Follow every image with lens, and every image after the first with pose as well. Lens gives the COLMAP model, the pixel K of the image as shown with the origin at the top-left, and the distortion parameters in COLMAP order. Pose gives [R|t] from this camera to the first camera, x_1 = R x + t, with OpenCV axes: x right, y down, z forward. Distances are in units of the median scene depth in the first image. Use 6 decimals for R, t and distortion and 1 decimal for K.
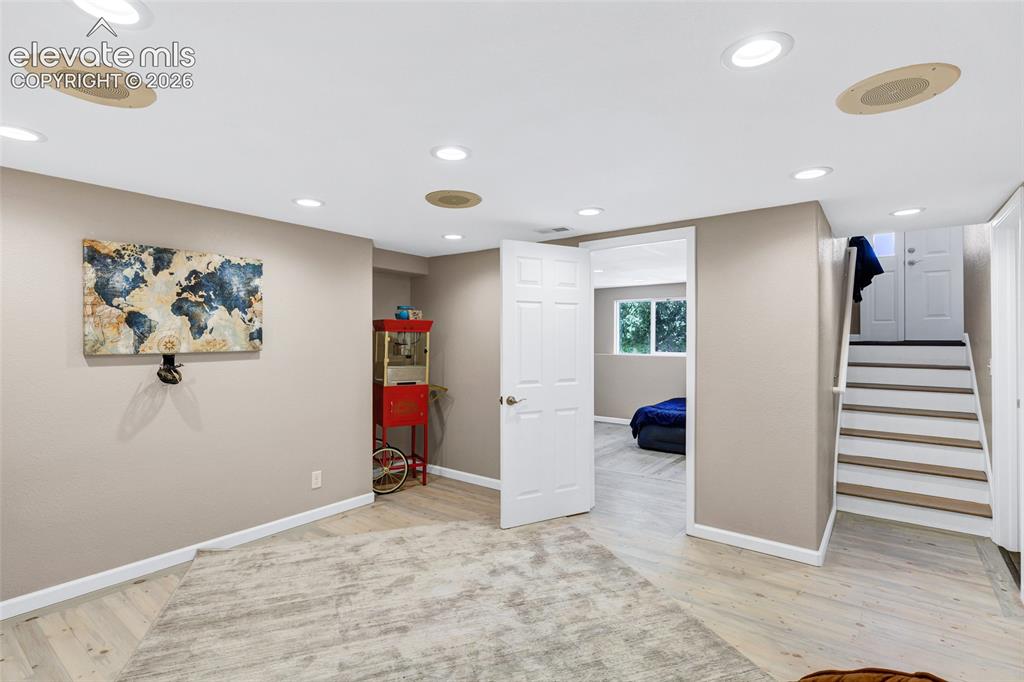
lens RADIAL K [[487.9, 0, 515.6], [0, 487.9, 339.0], [0, 0, 1]] dist [0.003455, 0.000135]
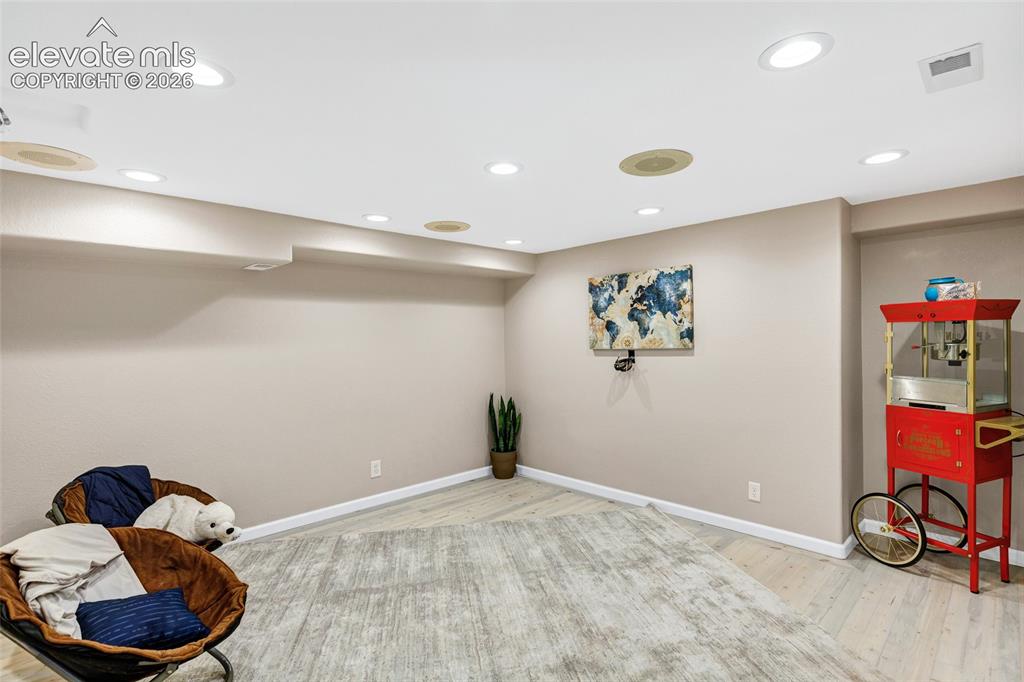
lens RADIAL K [[487.9, 0, 515.6], [0, 487.9, 343.8], [0, 0, 1]] dist [0.003455, 0.000135]
pose [[-0.147739, 0.011674, -0.988958, 0.675970], [0.020369, 0.999754, 0.008759, -0.004074], [0.988817, -0.018850, -0.147940, 0.859917]]
